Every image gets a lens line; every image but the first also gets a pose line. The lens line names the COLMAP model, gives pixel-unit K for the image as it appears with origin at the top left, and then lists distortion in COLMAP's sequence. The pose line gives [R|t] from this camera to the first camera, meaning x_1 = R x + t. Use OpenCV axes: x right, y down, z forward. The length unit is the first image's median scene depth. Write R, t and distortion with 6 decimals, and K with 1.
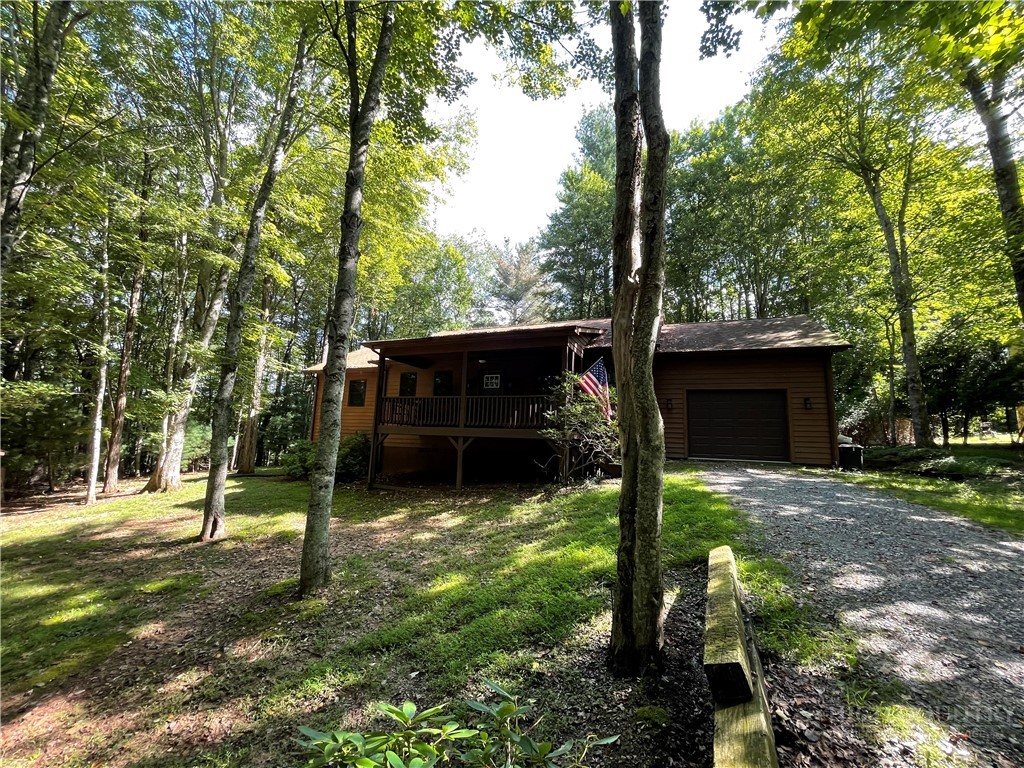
lens RADIAL K [[421.9, 0, 516.6], [0, 421.9, 383.2], [0, 0, 1]] dist [-0.007523, 0.000242]
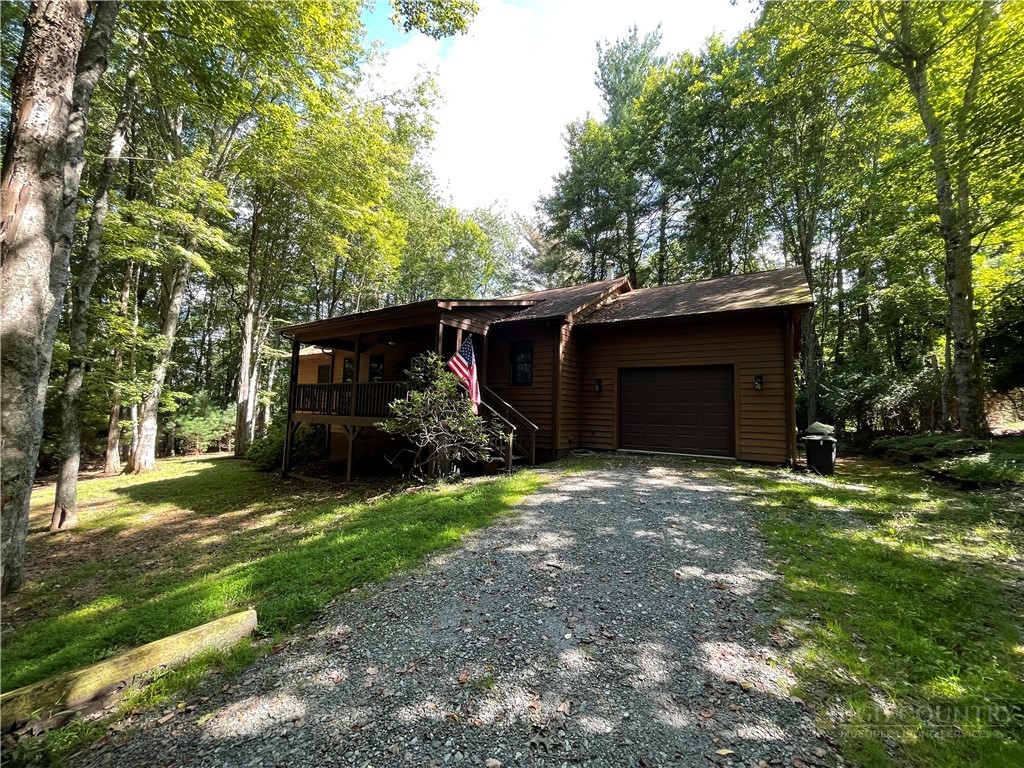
lens RADIAL K [[421.9, 0, 508.7], [0, 421.9, 382.9], [0, 0, 1]] dist [-0.007523, 0.000242]
pose [[0.979620, -0.020525, -0.199807, 0.385512], [0.031756, 0.998080, 0.053169, -0.006227], [0.198333, -0.058430, 0.978392, 0.155648]]
